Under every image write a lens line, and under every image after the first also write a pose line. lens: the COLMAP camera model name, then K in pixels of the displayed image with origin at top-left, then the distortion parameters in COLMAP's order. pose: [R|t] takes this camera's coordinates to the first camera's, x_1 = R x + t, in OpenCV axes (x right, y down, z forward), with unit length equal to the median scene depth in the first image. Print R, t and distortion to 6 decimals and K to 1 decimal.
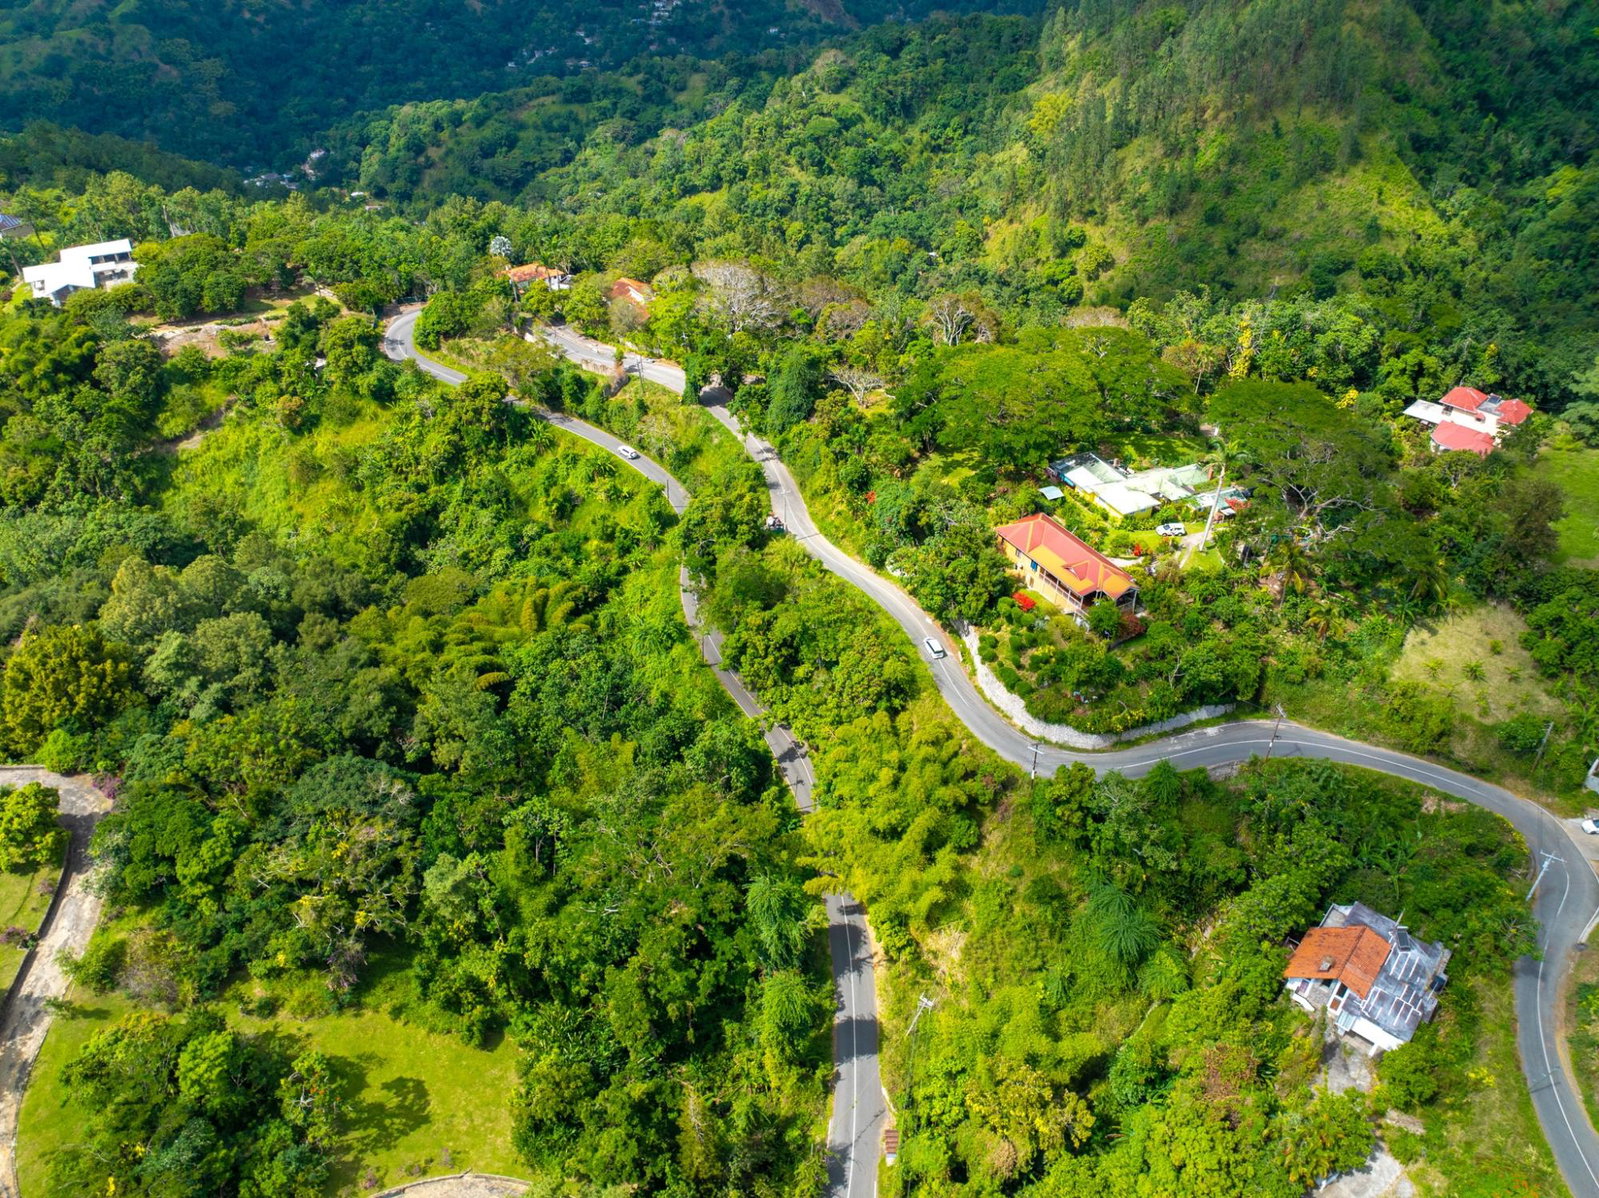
lens RADIAL K [[1136.5, 0, 801.3], [0, 1136.5, 592.2], [0, 0, 1]] dist [-0.052817, 0.028276]
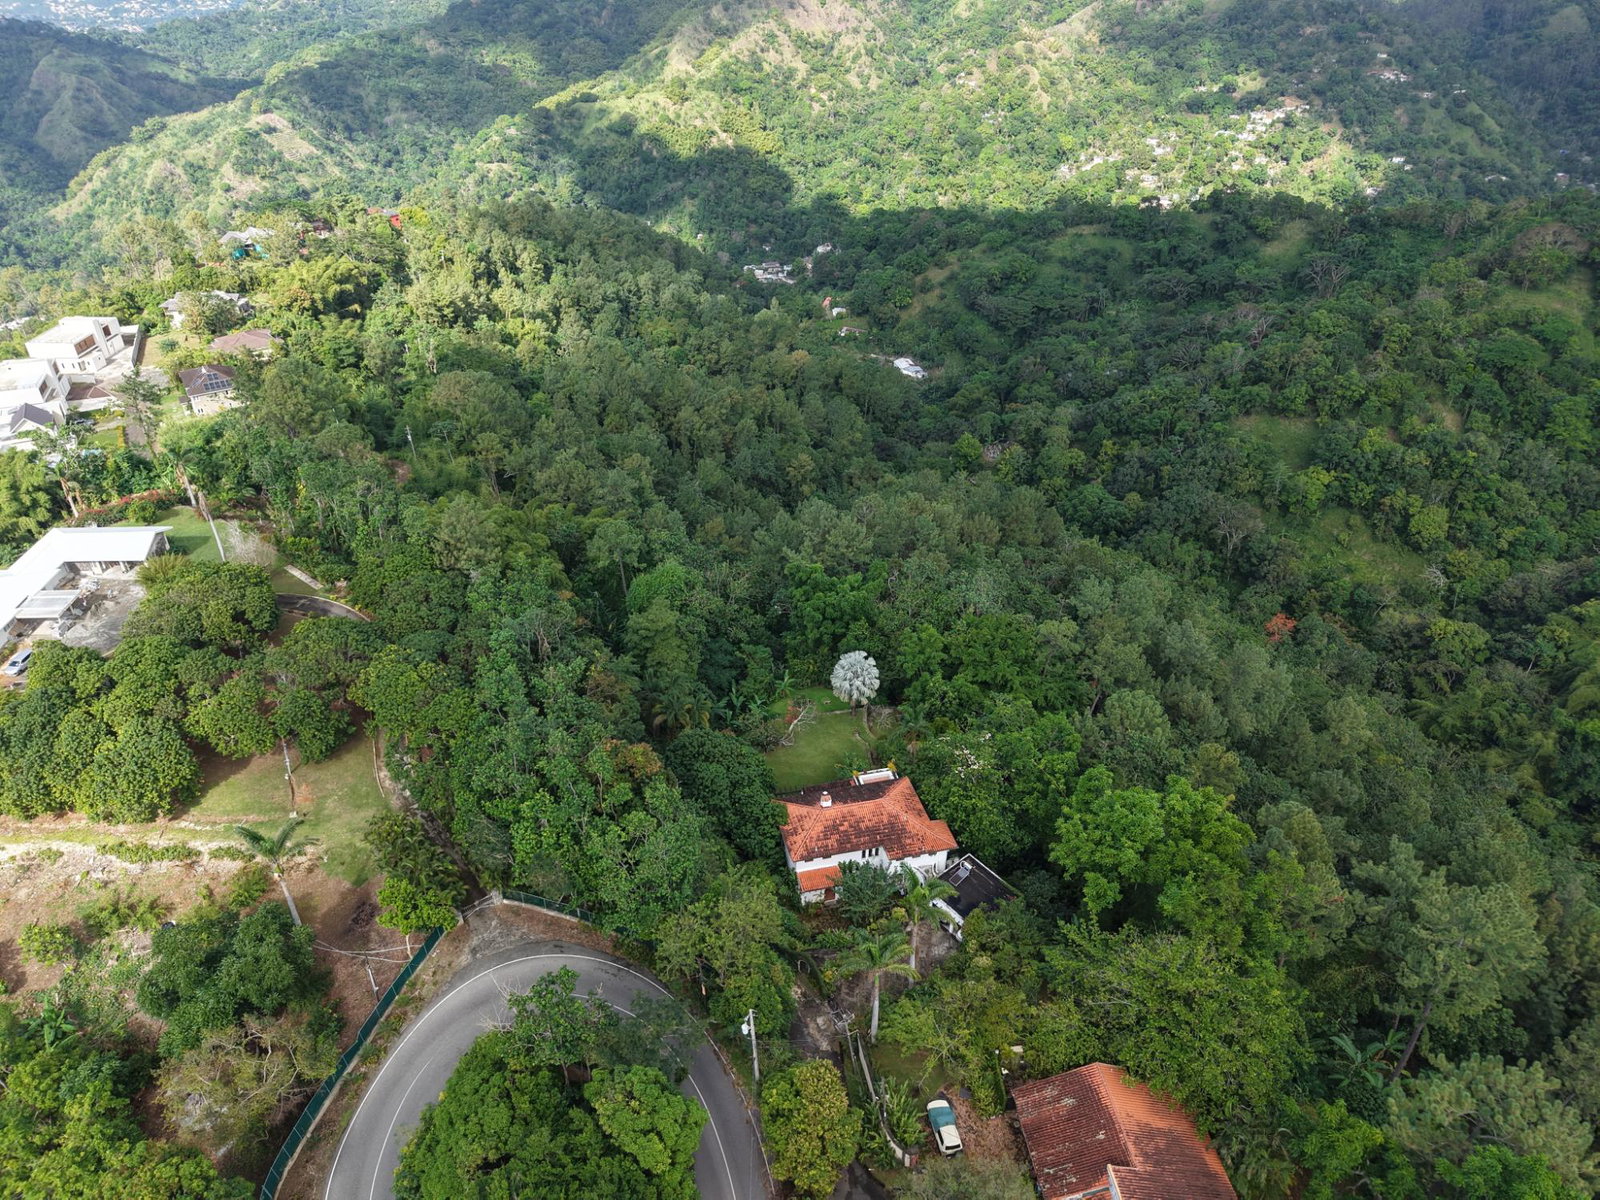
lens RADIAL K [[1078.5, 0, 799.5], [0, 1078.5, 600.1], [0, 0, 1]] dist [0.019681, -0.014115]
pose [[0.891322, 0.248578, -0.379148, -0.260258], [-0.266287, 0.963876, 0.005936, -0.671461], [0.366927, 0.095671, 0.925317, 1.194957]]
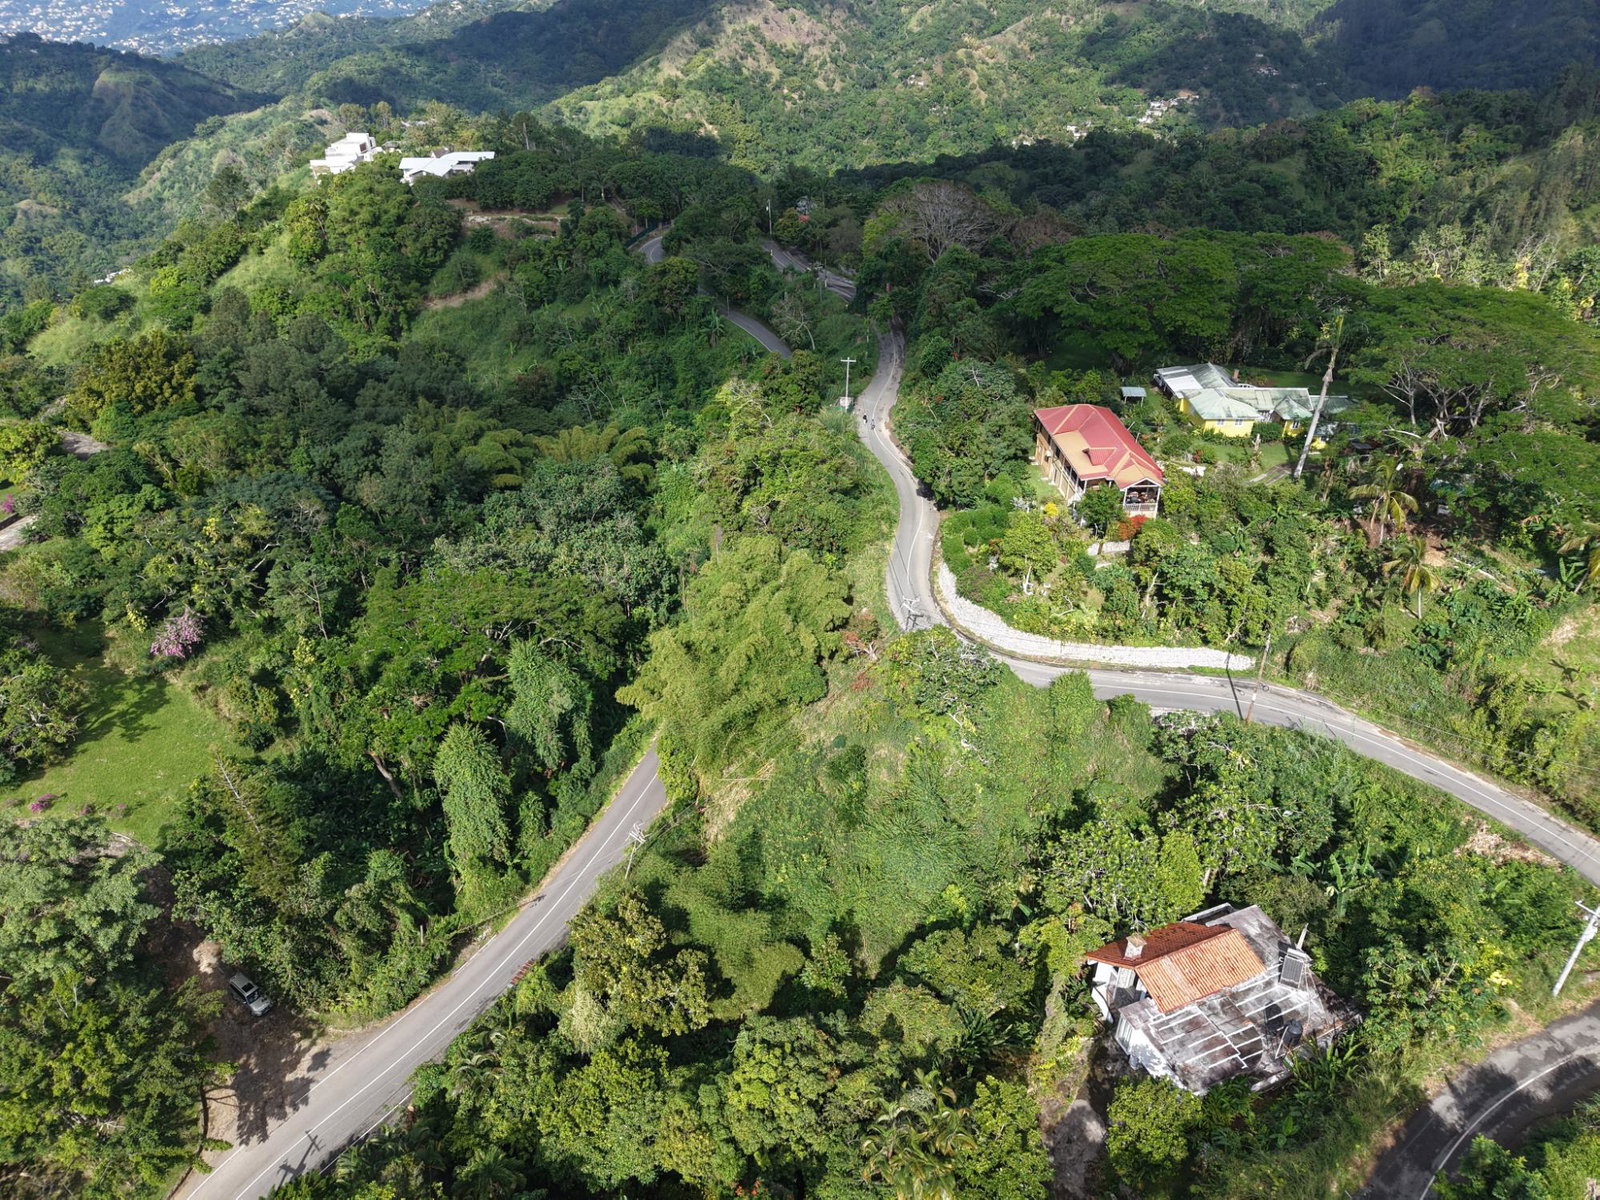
lens RADIAL K [[1078.5, 0, 800.4], [0, 1078.5, 601.6], [0, 0, 1]] dist [0.019681, -0.014115]
pose [[0.901922, 0.225107, -0.368596, 0.358359], [-0.253062, 0.967026, -0.028643, 0.152591], [0.349995, 0.119112, 0.929148, 0.244125]]
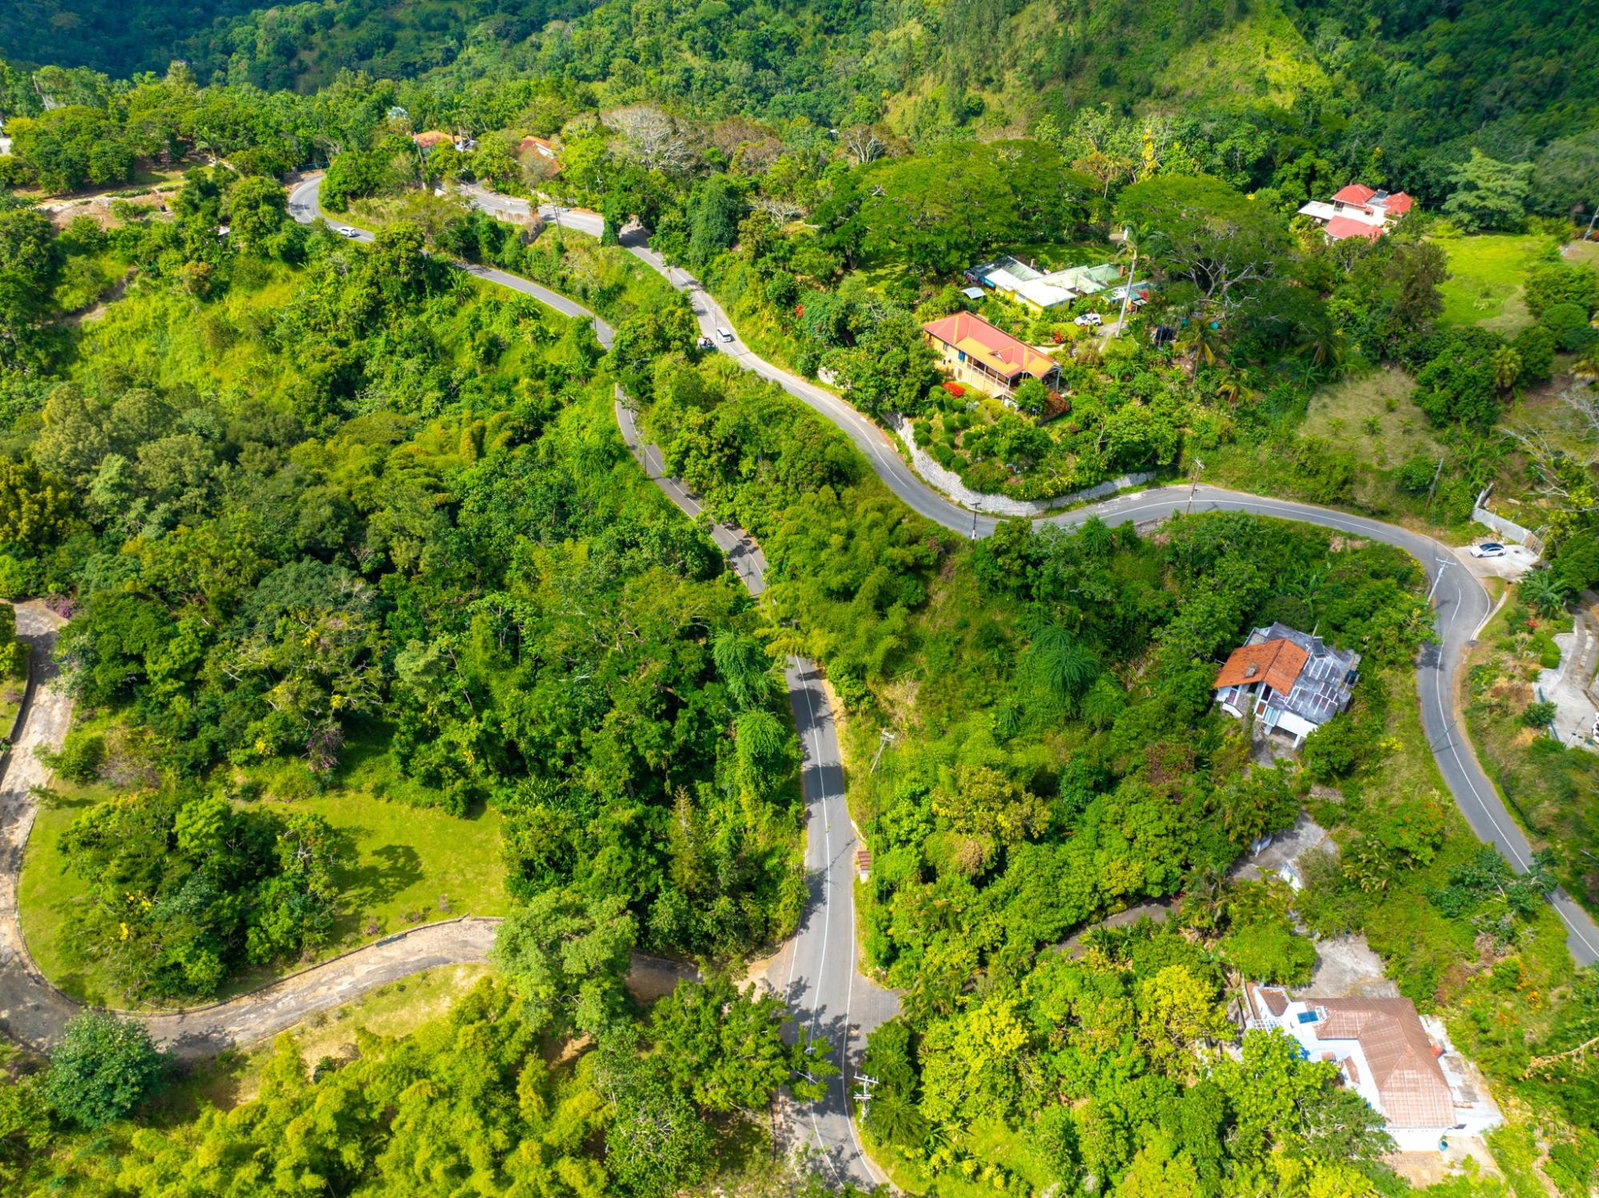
lens RADIAL K [[1136.5, 0, 801.5], [0, 1136.5, 593.2], [0, 0, 1]] dist [-0.052817, 0.028276]
pose [[0.995315, -0.061517, 0.074595, -0.032982], [0.056537, 0.996141, 0.067126, 0.118675], [-0.078436, -0.062594, 0.994952, -0.038993]]
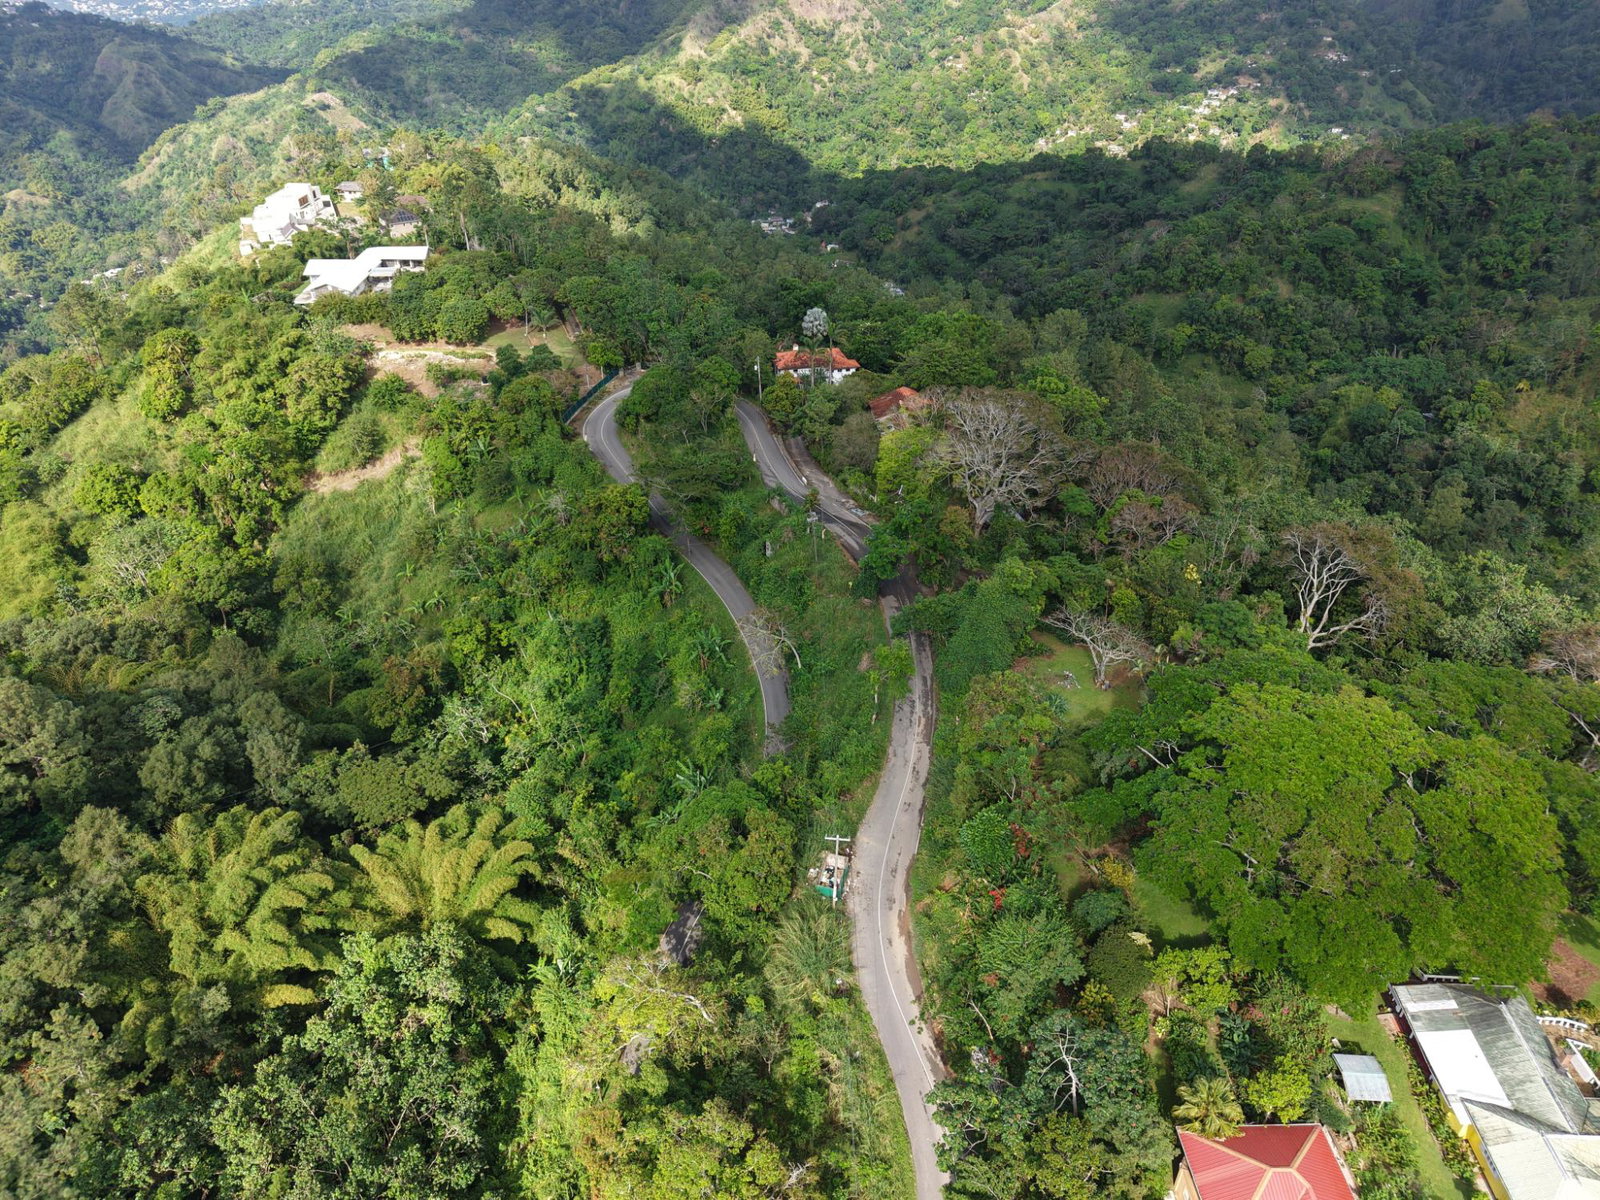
lens RADIAL K [[1078.5, 0, 800.5], [0, 1078.5, 600.5], [0, 0, 1]] dist [0.019681, -0.014115]
pose [[0.889025, 0.250427, -0.383303, 0.161255], [-0.268176, 0.963342, 0.007387, -0.225132], [0.371102, 0.096226, 0.923593, 0.581501]]
